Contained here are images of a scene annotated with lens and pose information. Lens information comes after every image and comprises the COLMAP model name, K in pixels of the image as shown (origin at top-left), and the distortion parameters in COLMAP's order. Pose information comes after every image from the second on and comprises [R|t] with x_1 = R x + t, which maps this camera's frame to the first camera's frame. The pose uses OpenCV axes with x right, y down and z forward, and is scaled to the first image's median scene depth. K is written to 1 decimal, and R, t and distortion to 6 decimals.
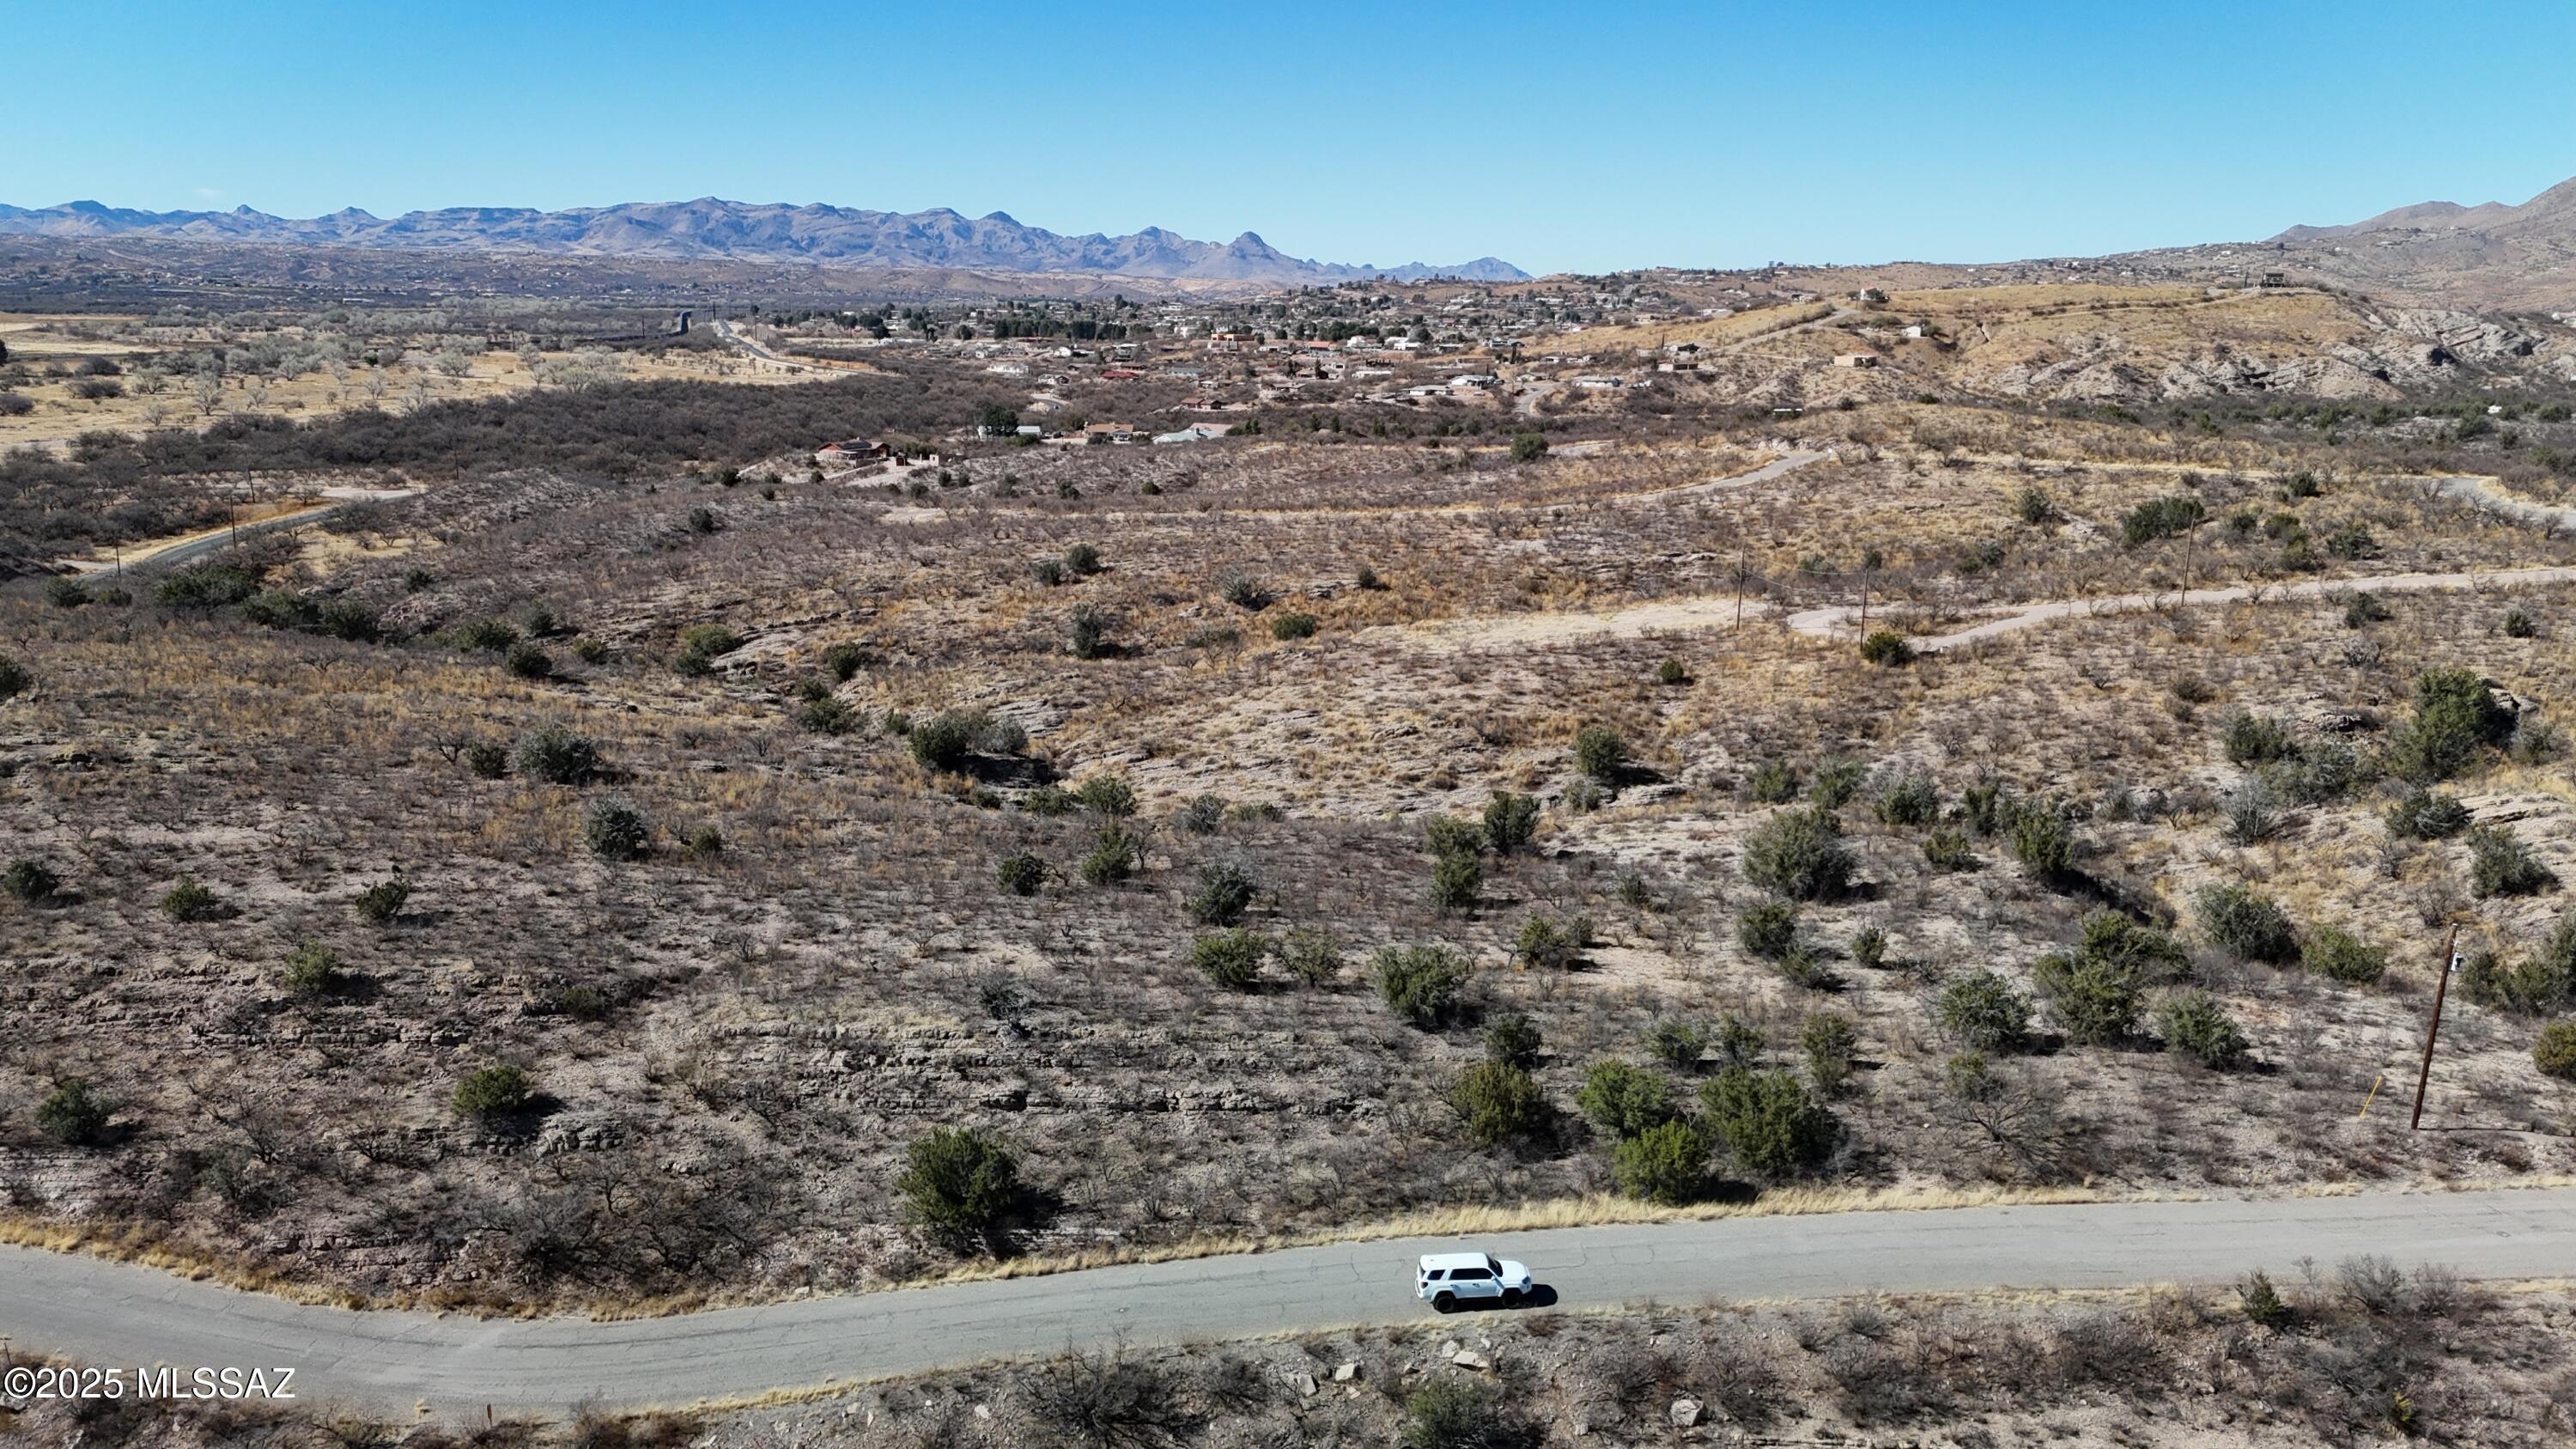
lens RADIAL K [[1889.8, 0, 1277.8], [0, 1889.8, 721.8], [0, 0, 1]] dist [0.064966, -0.050881]
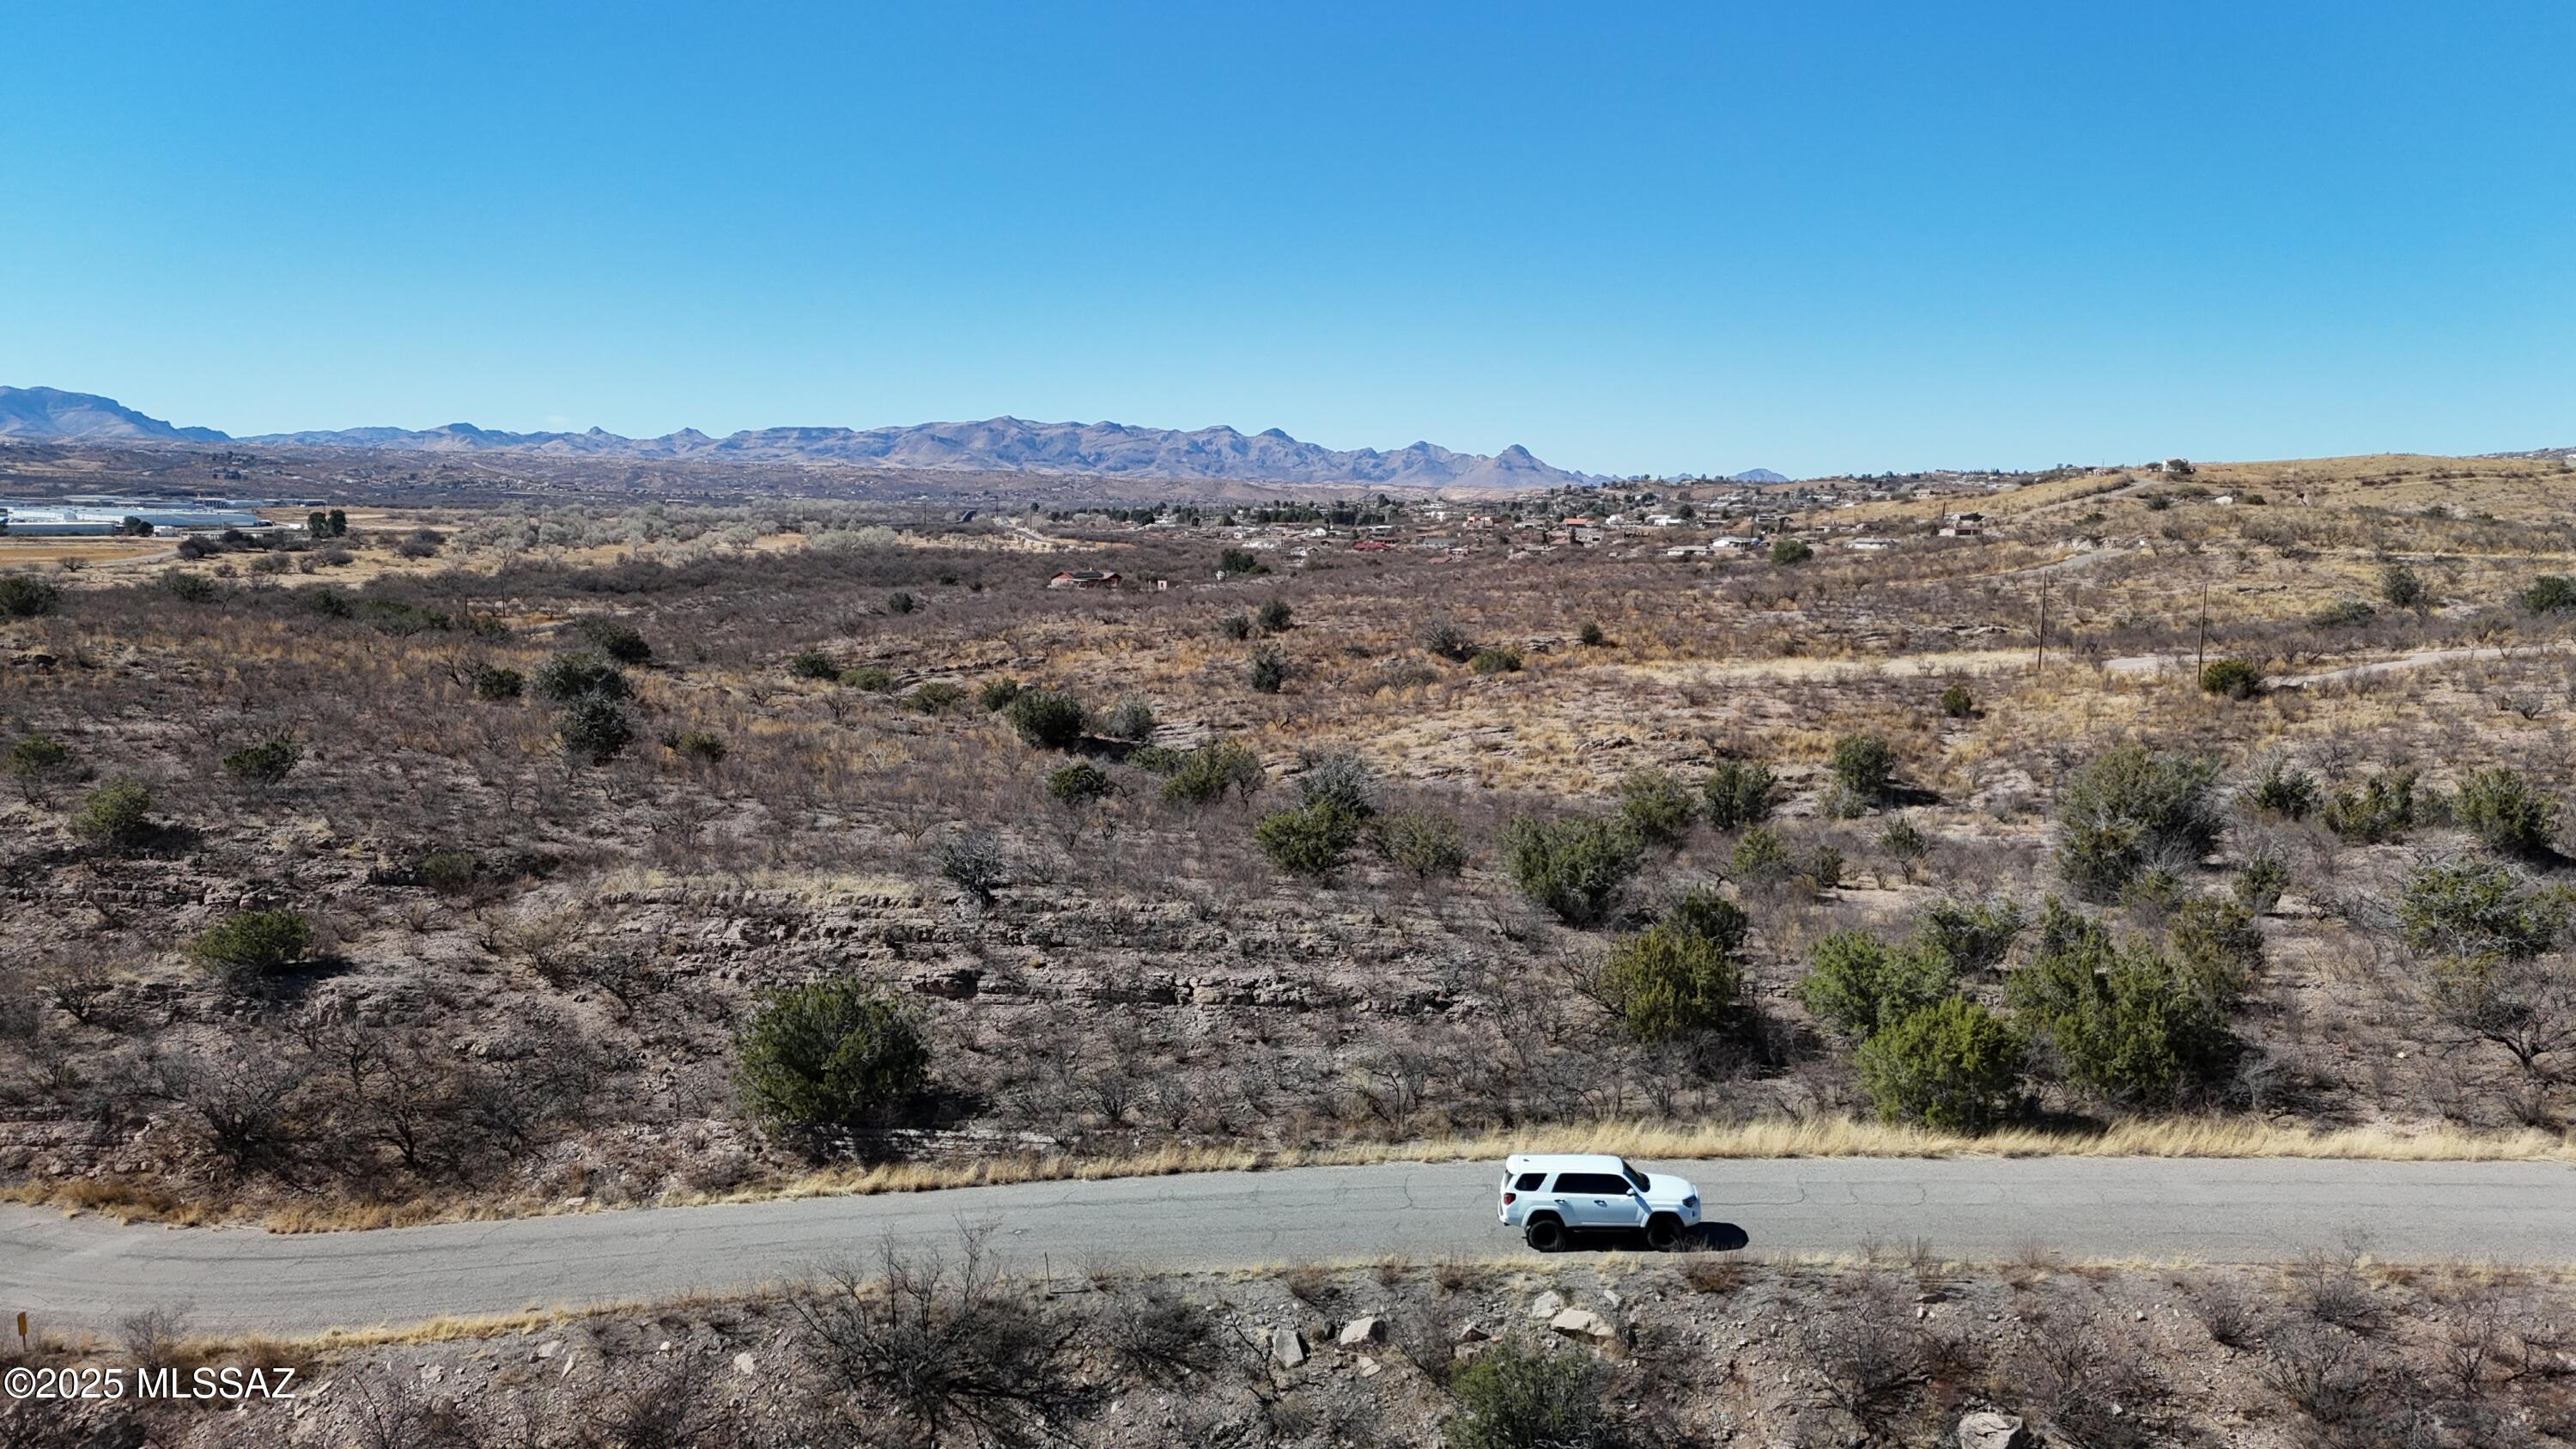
lens RADIAL K [[1889.8, 0, 1274.4], [0, 1889.8, 704.5], [0, 0, 1]] dist [0.064966, -0.050881]
pose [[0.990113, 0.016149, -0.139341, 0.039224], [-0.032269, 0.992931, -0.114220, 0.100040], [0.136511, 0.117587, 0.983635, 0.188277]]
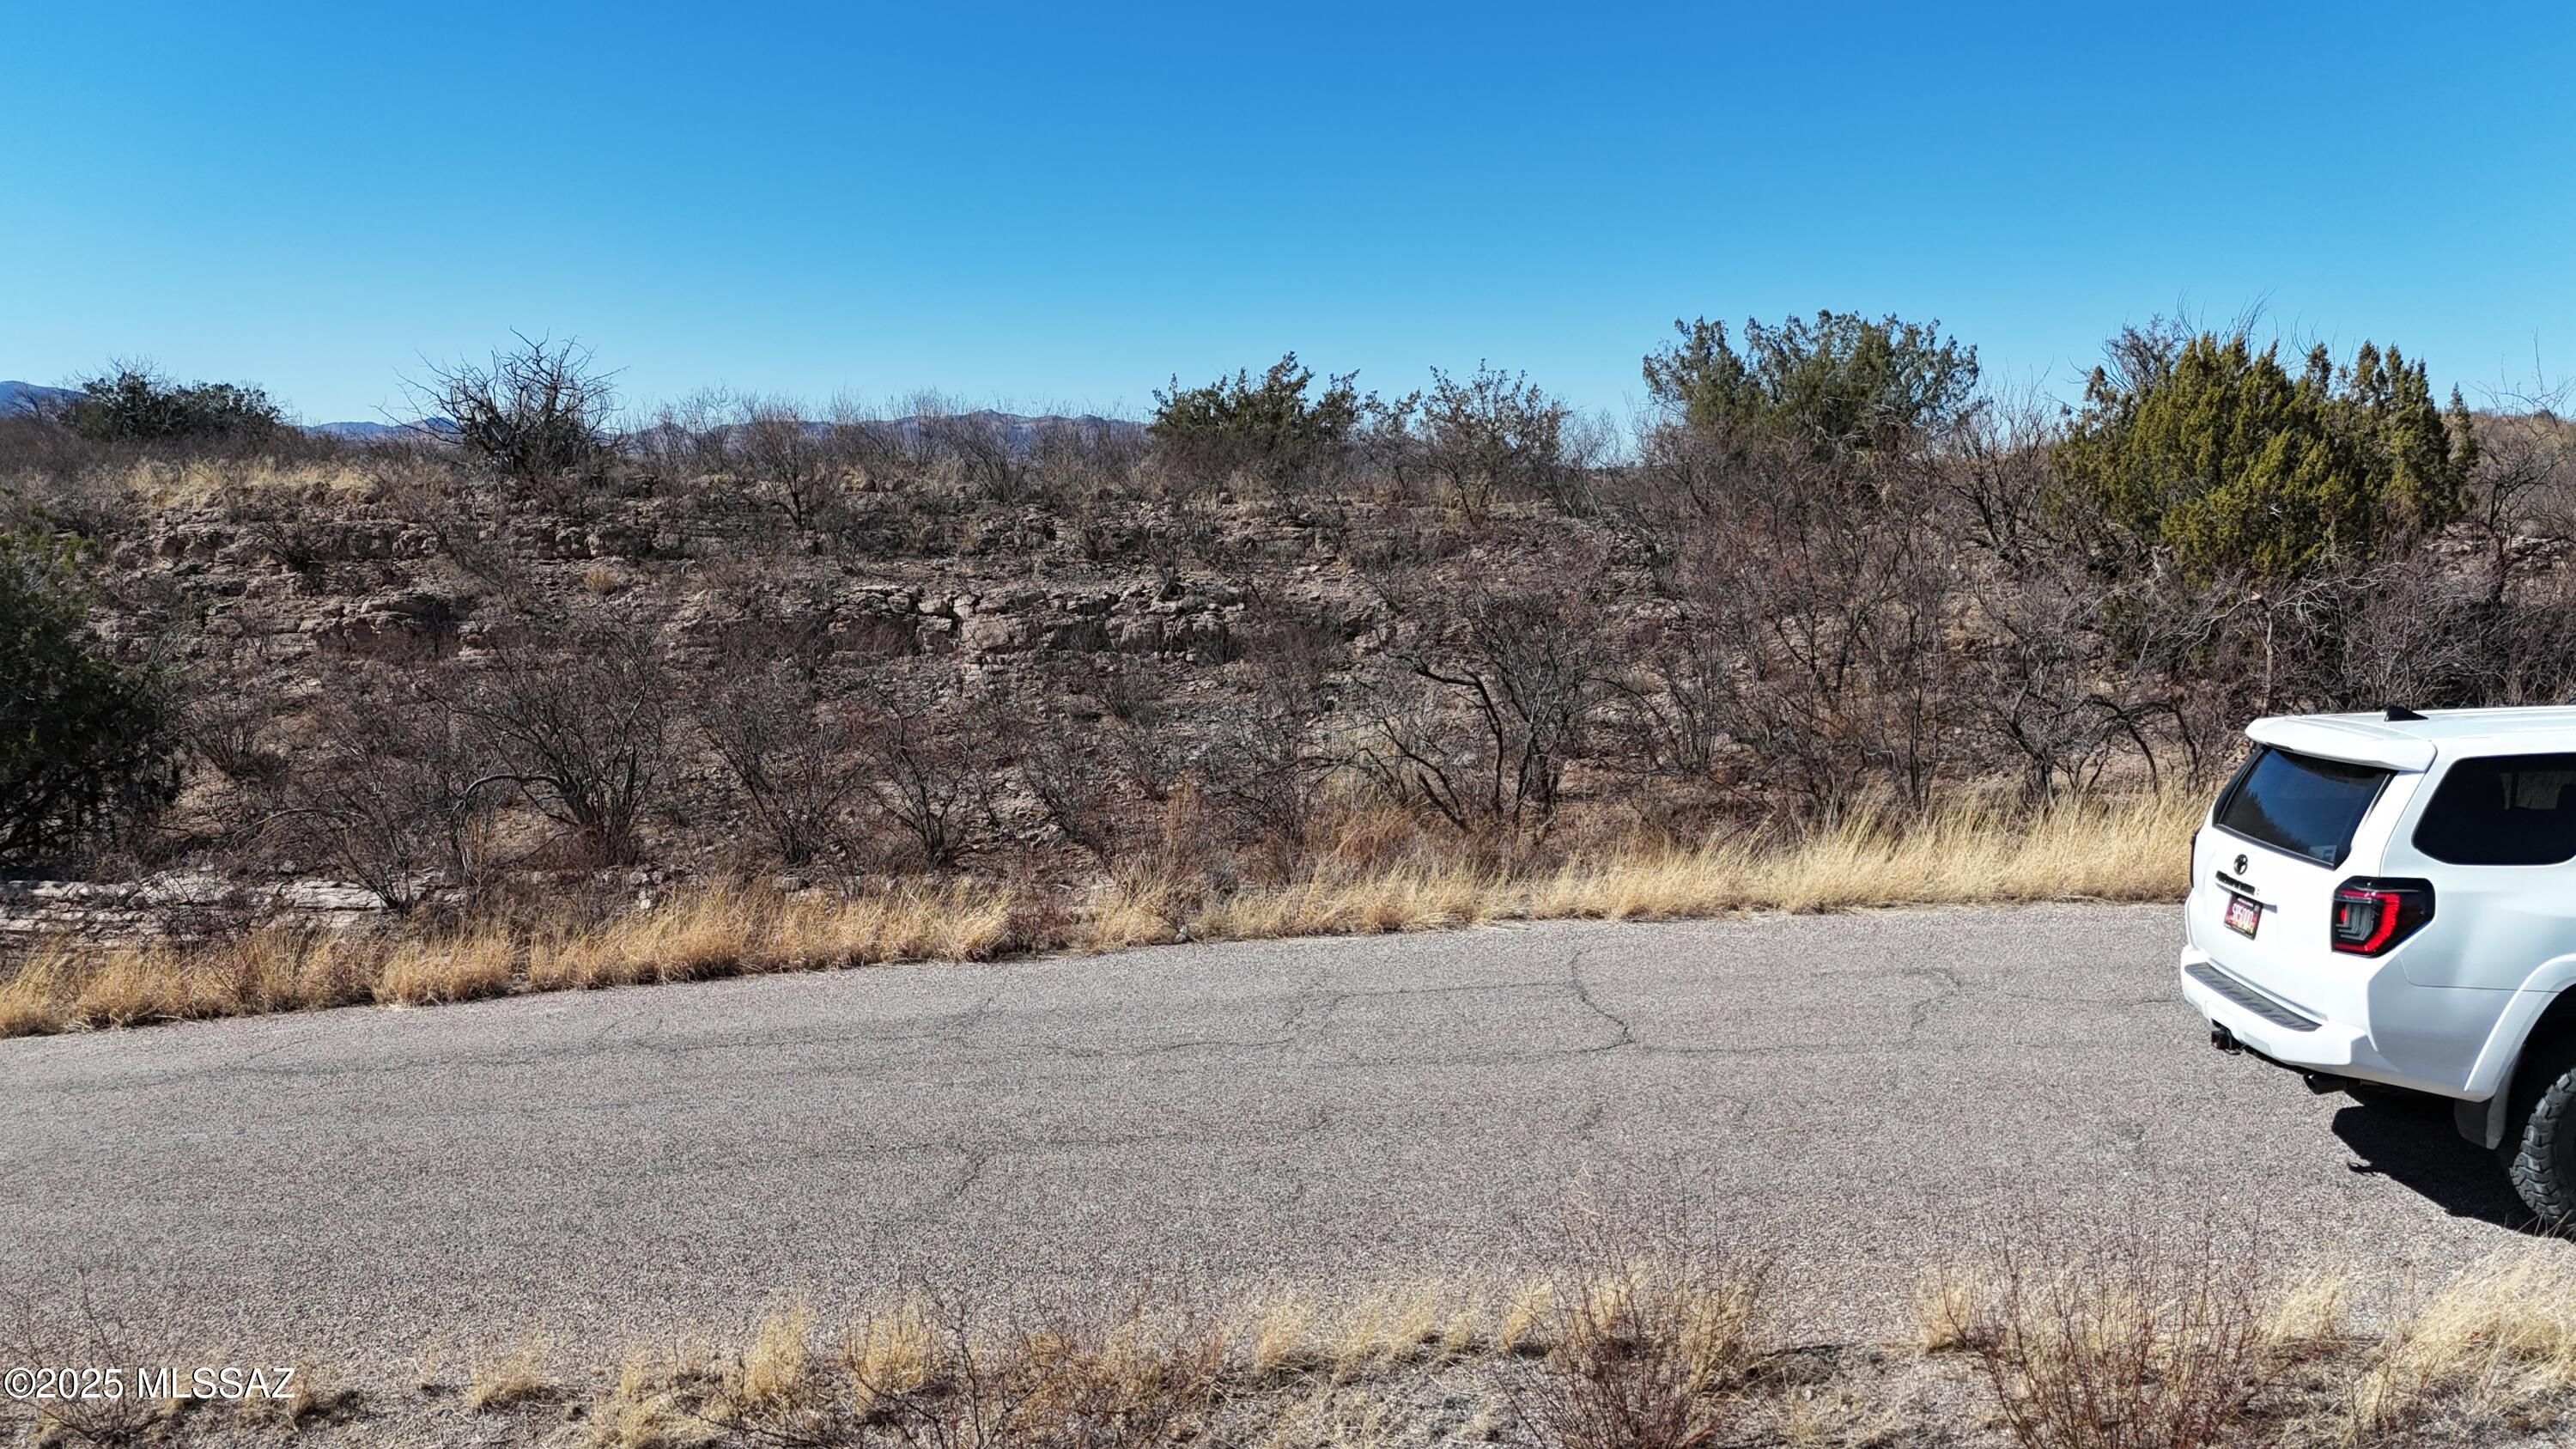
lens RADIAL K [[1889.8, 0, 1282.2], [0, 1889.8, 734.9], [0, 0, 1]] dist [0.064966, -0.050881]
pose [[0.991907, 0.018638, -0.125588, 0.017065], [-0.031174, 0.994637, -0.098613, 0.138524], [0.123076, 0.101730, 0.987169, 0.418967]]
